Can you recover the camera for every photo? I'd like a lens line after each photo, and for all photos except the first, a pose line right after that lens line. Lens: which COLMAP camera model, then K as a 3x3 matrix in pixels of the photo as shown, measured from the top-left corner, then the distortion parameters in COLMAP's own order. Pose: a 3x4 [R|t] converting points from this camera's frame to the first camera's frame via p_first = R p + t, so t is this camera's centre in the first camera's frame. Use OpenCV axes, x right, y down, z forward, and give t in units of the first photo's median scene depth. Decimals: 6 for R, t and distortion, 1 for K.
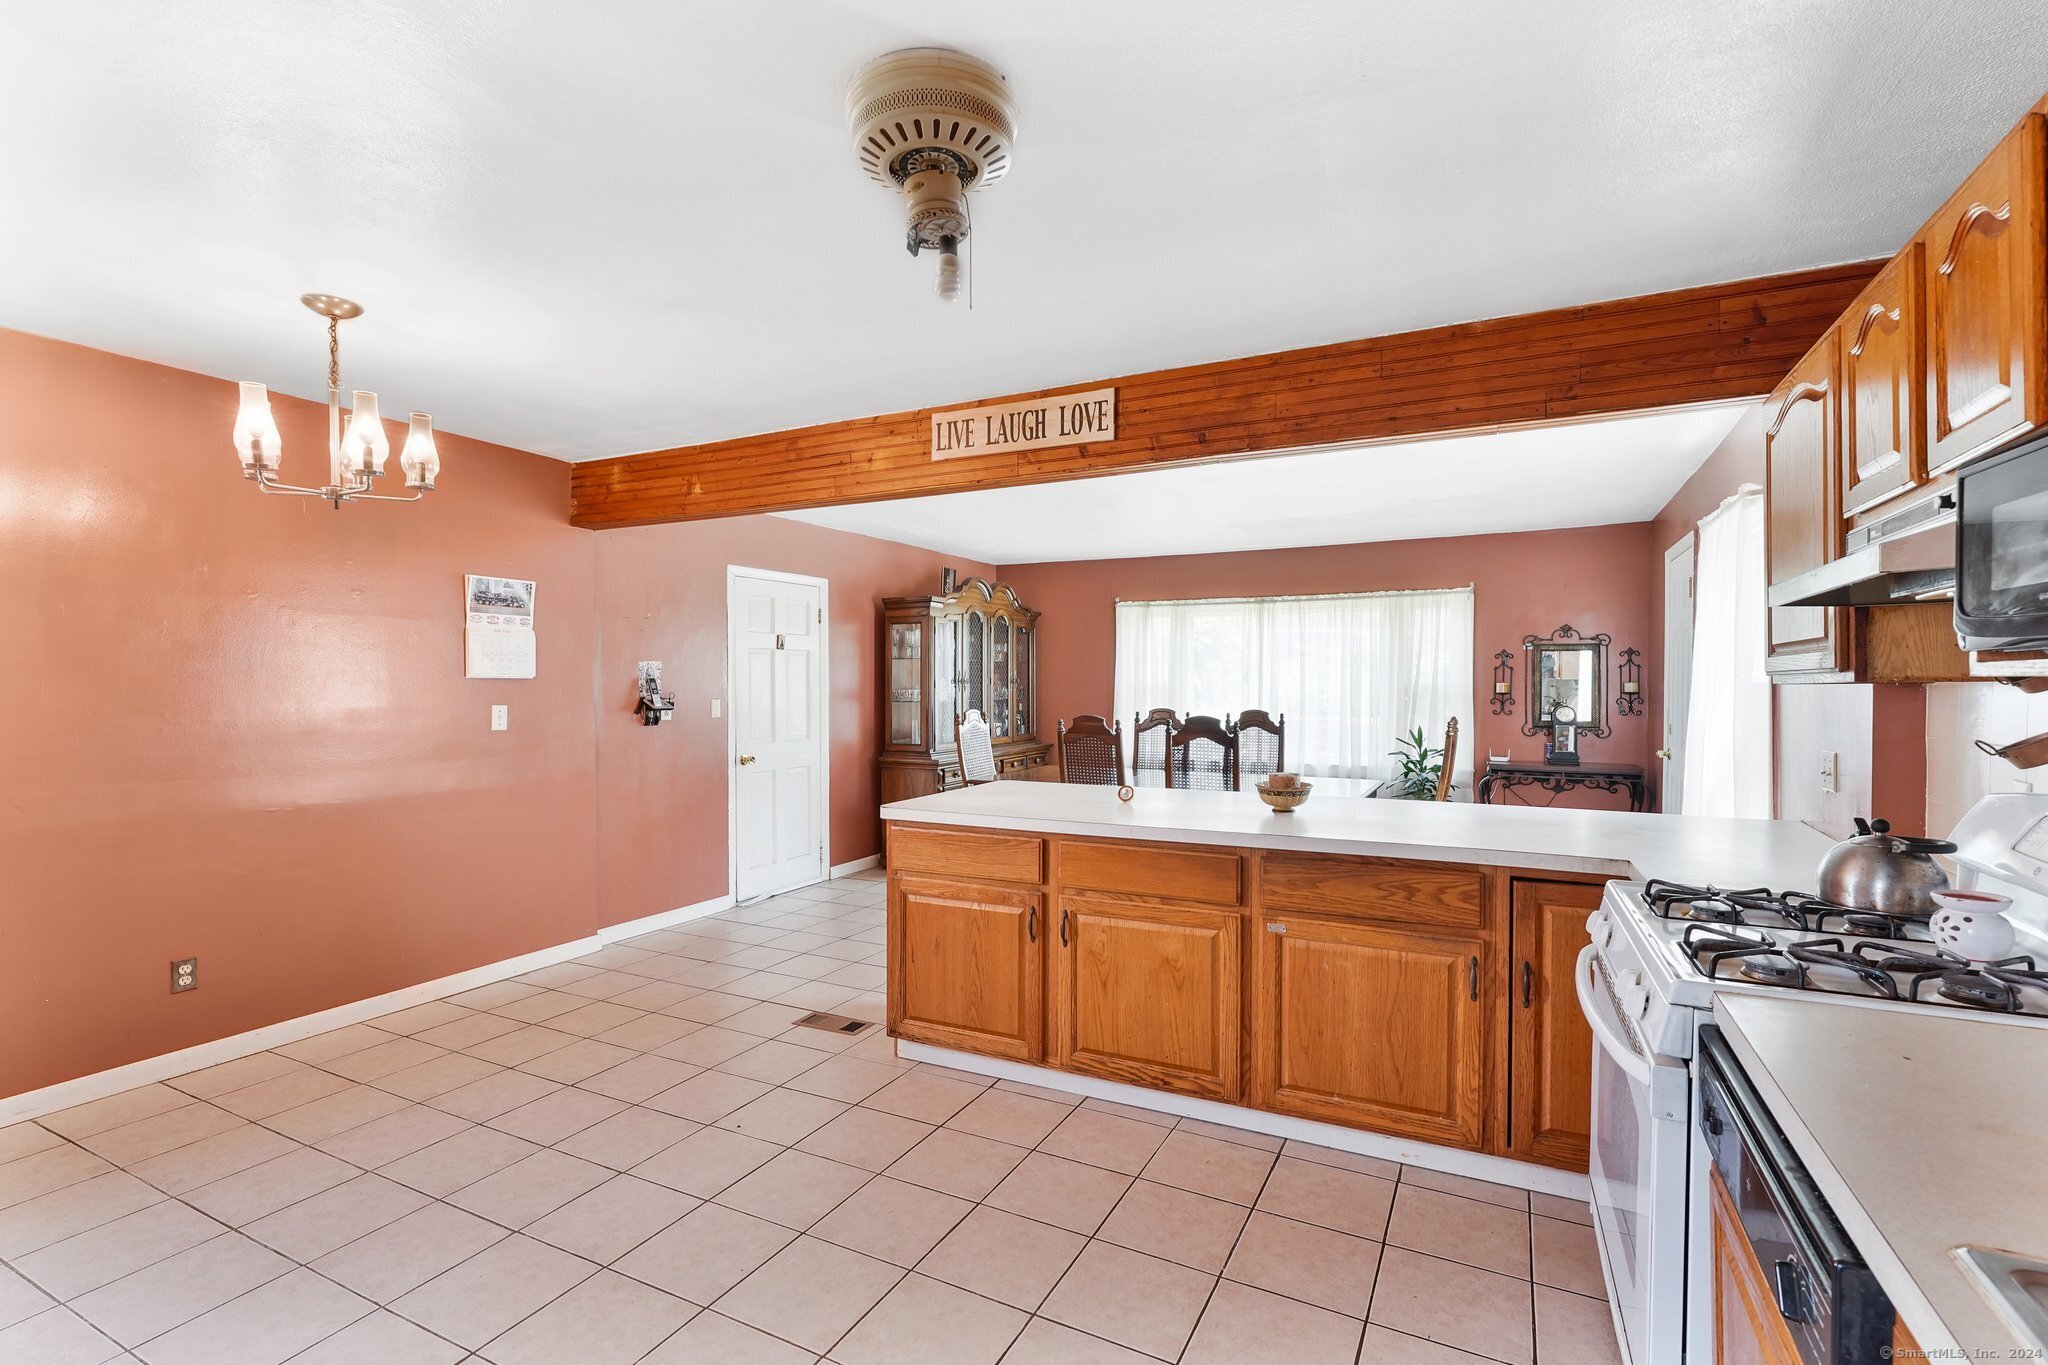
lens RADIAL K [[922.7, 0, 1023.3], [0, 922.7, 687.1], [0, 0, 1]] dist [-0.001029, 0.000008]
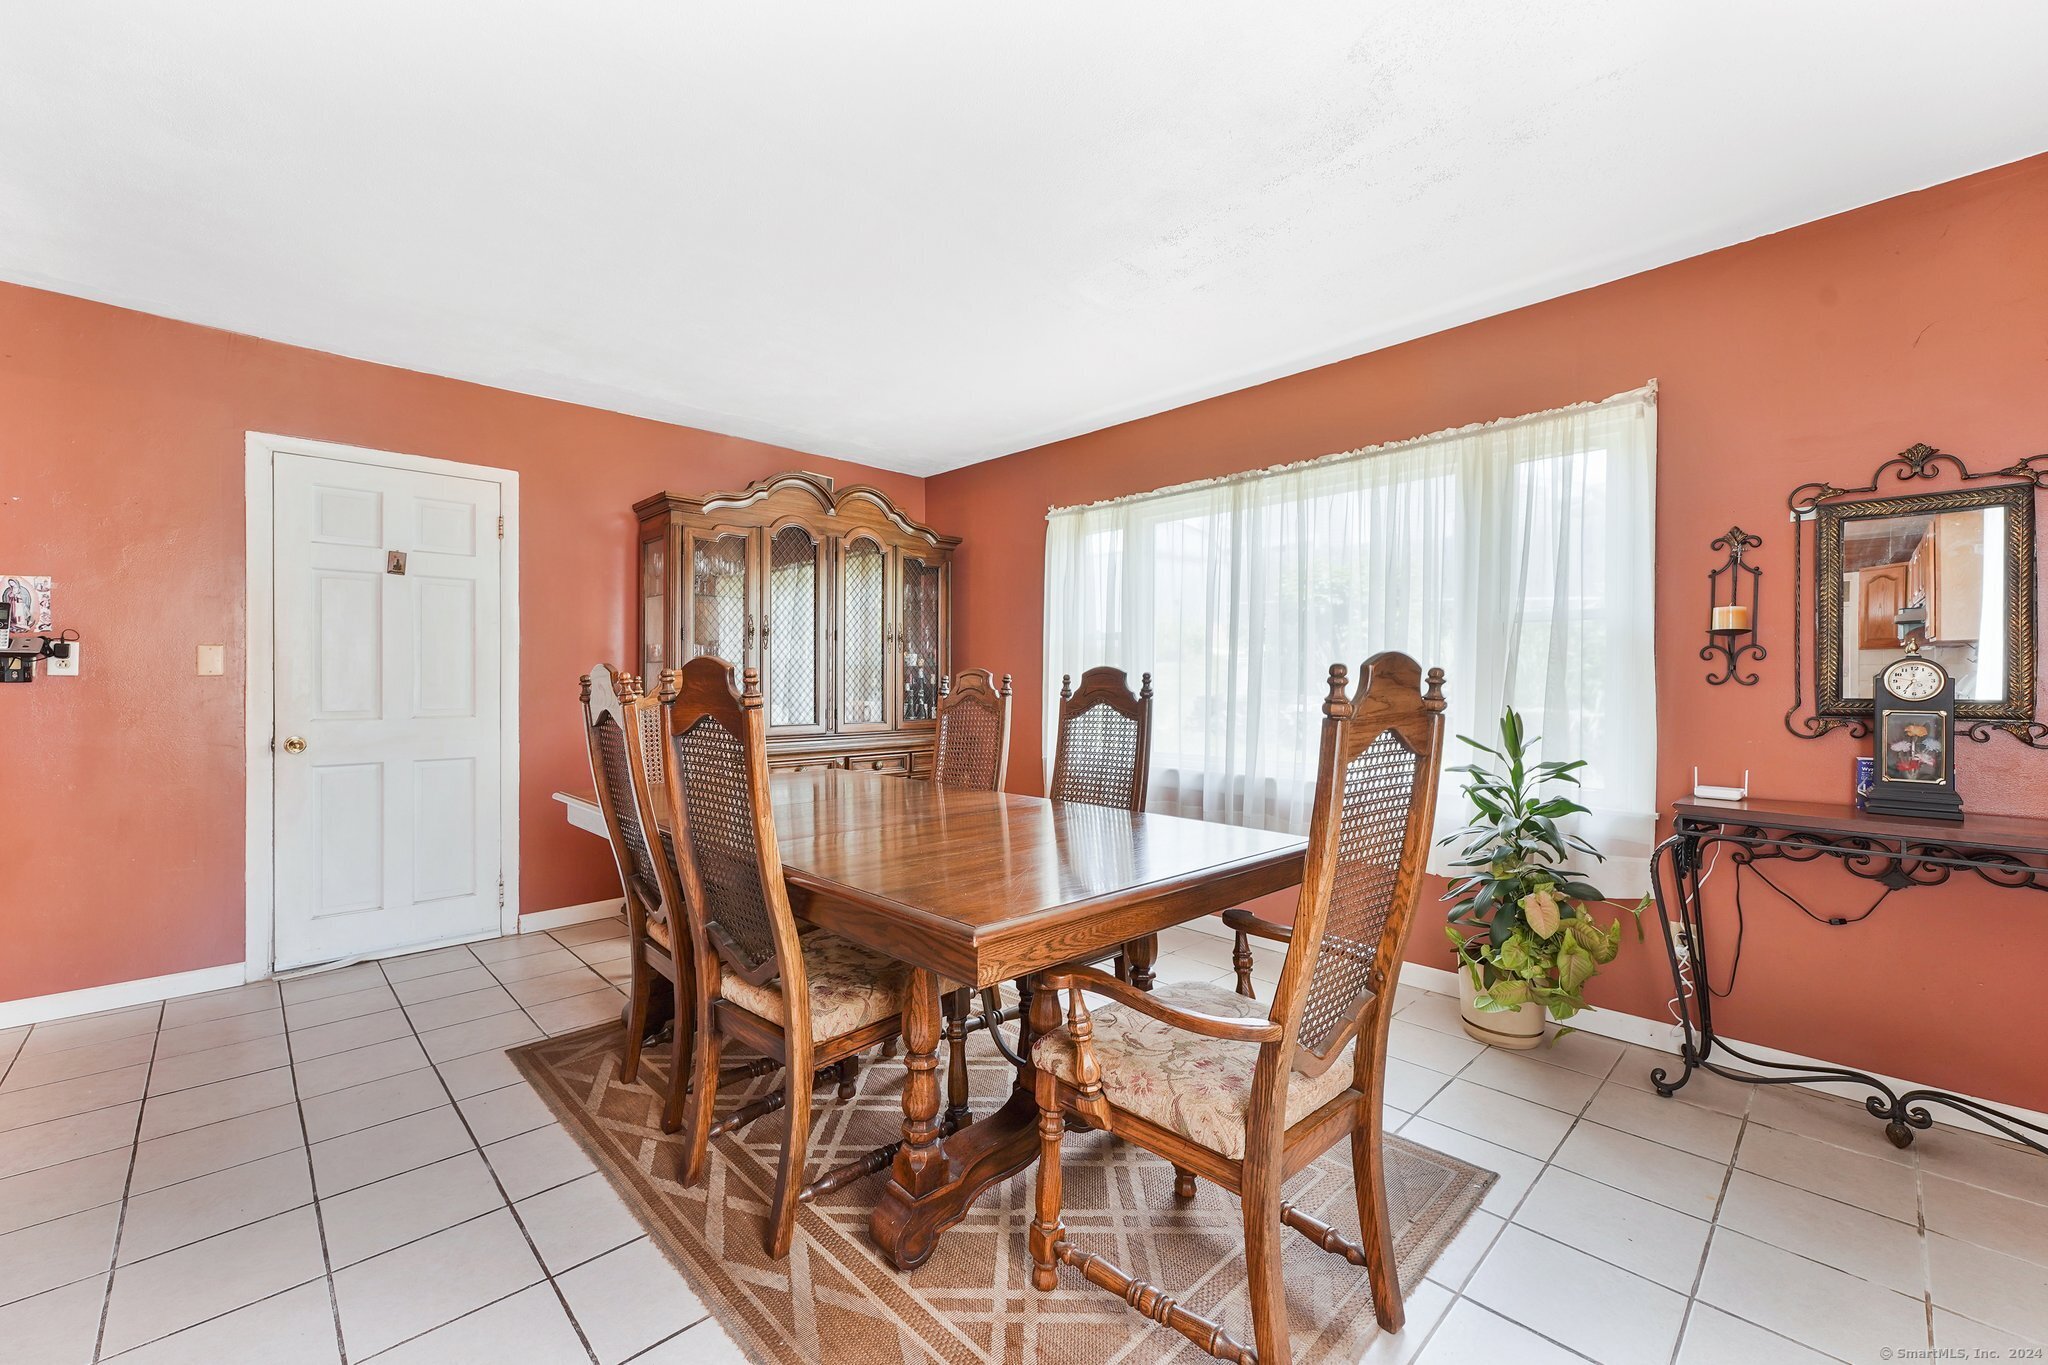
lens RADIAL K [[829.3, 0, 1094.6], [0, 829.3, 678.3], [0, 0, 1]] dist [0.001962, -0.000031]
pose [[0.960059, 0.003513, -0.279775, 0.352934], [-0.006649, 0.999925, -0.010260, 0.033270], [0.279718, 0.011710, 0.960011, 0.568837]]
